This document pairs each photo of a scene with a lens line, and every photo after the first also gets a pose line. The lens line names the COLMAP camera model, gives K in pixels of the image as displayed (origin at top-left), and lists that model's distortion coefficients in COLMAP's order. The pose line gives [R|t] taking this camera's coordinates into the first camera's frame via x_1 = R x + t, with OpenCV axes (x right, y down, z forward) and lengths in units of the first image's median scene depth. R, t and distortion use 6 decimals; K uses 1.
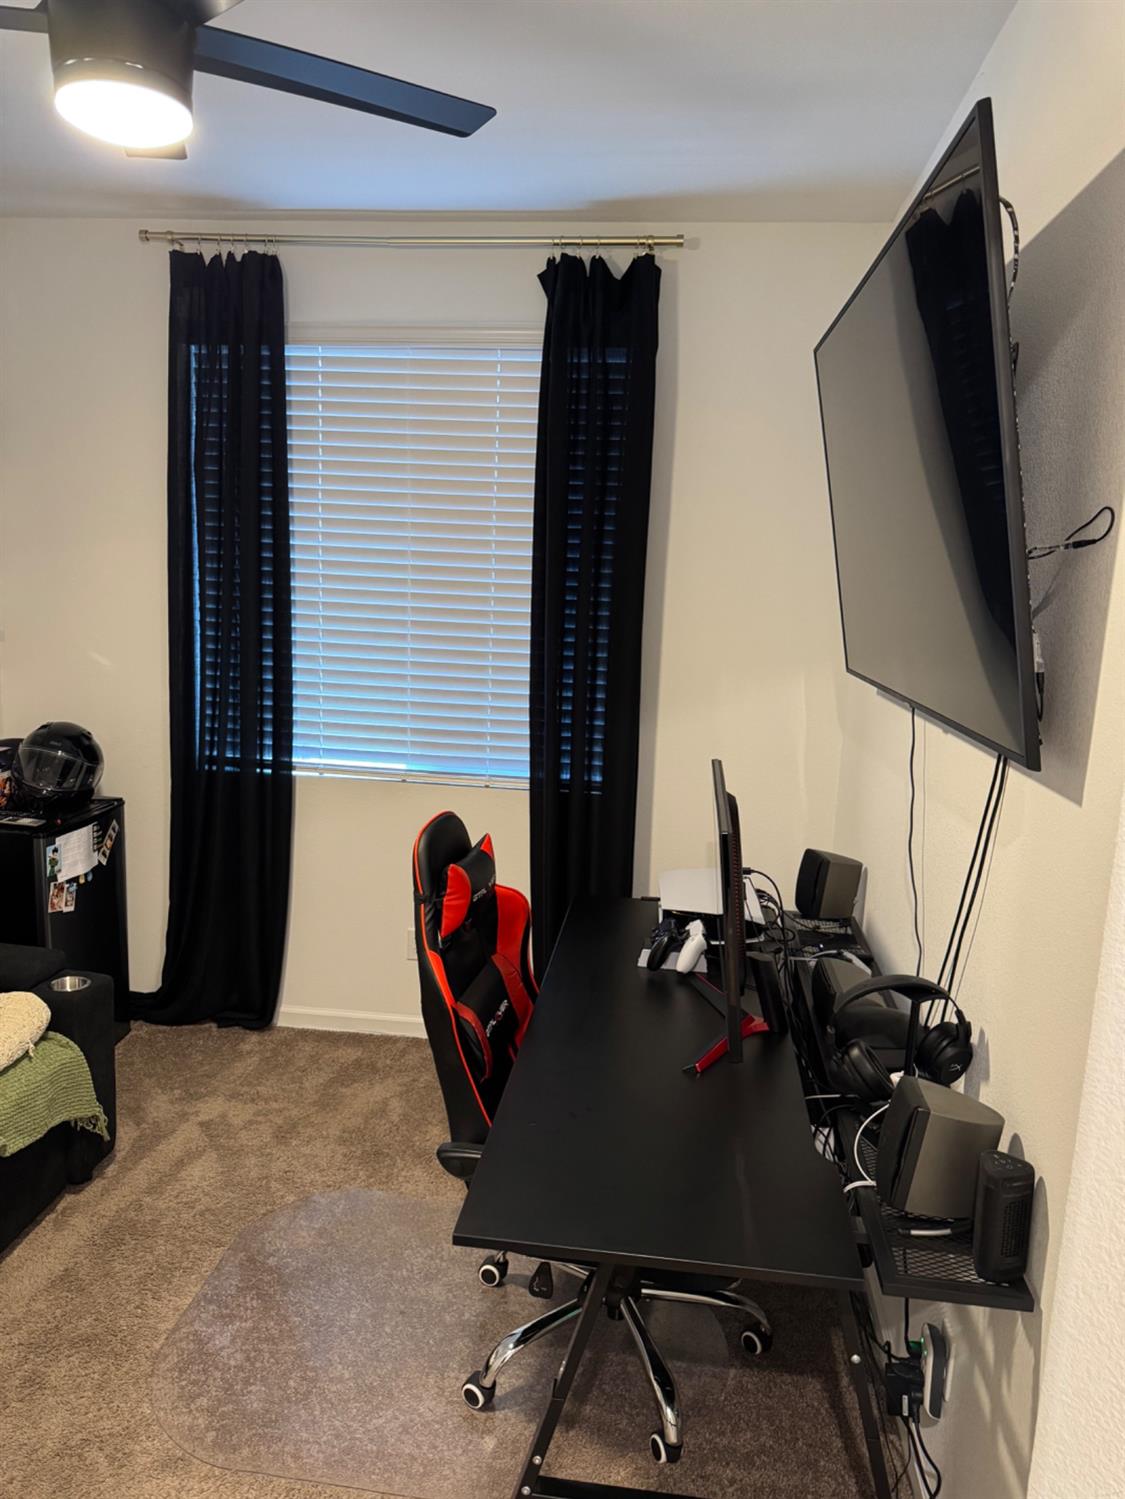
lens RADIAL K [[1059.6, 0, 560.1], [0, 1059.6, 749.6], [0, 0, 1]] dist [0.037462, -0.031462]
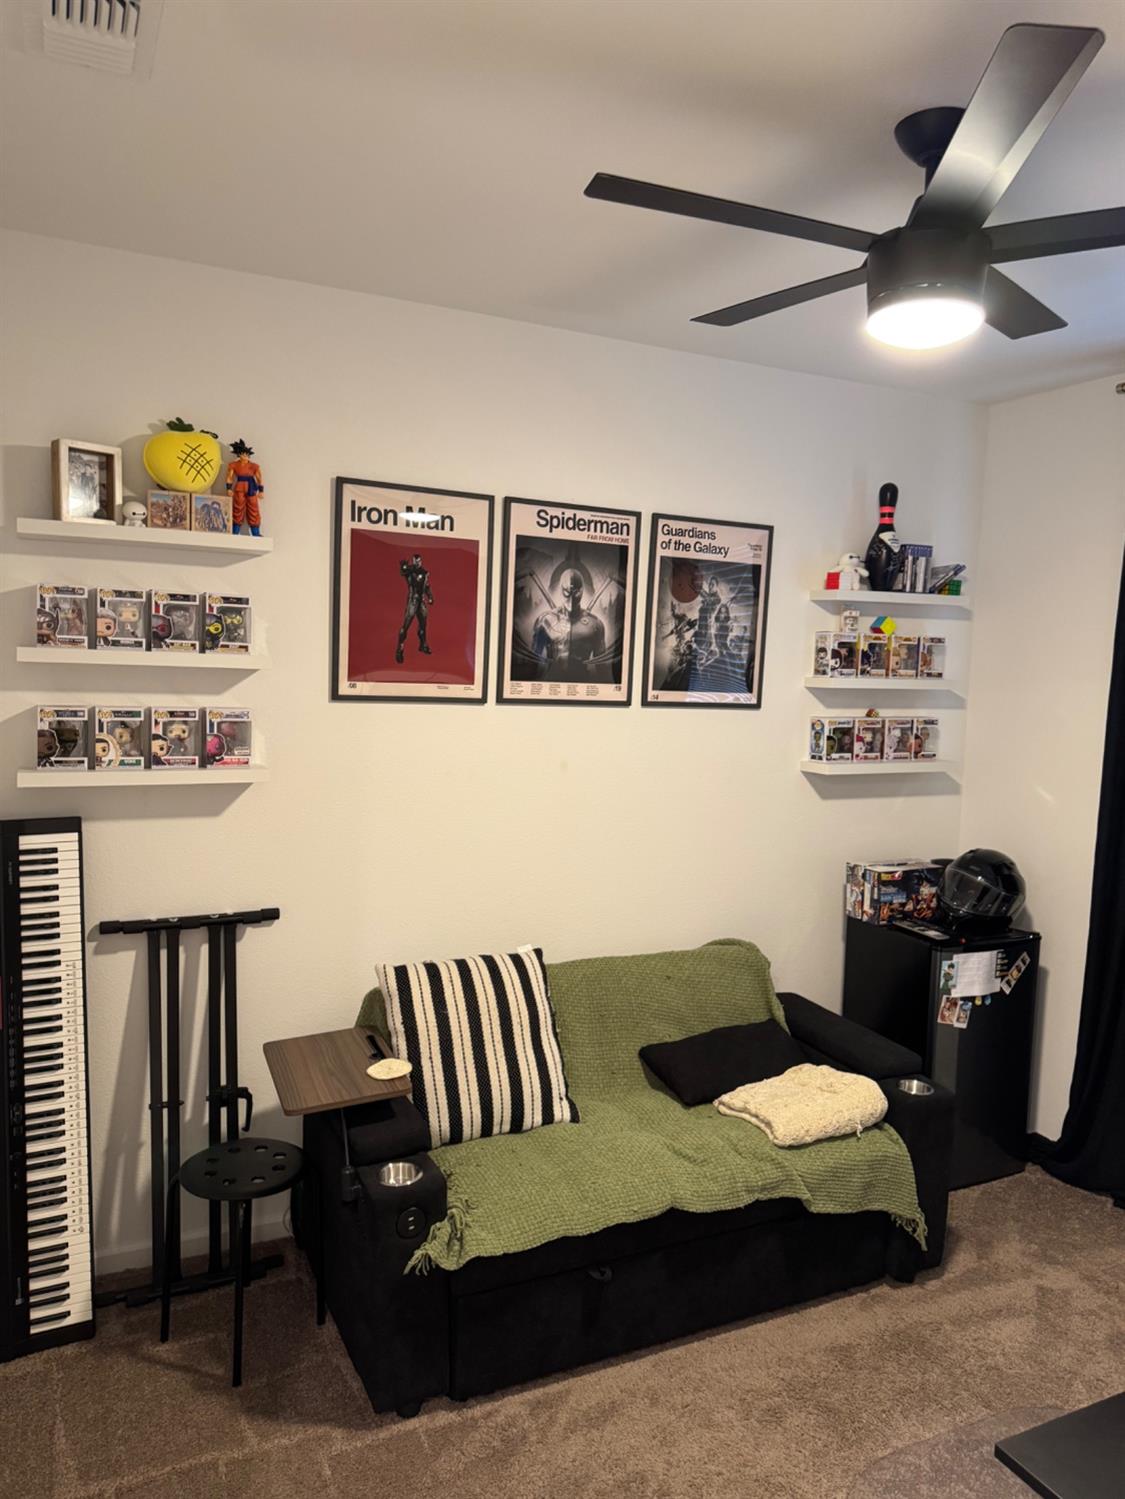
lens RADIAL K [[1059.6, 0, 559.1], [0, 1059.6, 744.2], [0, 0, 1]] dist [0.037462, -0.031462]
pose [[0.544503, 0.039060, -0.837849, 0.200299], [-0.151879, 0.986994, -0.052690, -0.009170], [0.824893, 0.155942, 0.543354, 0.057559]]
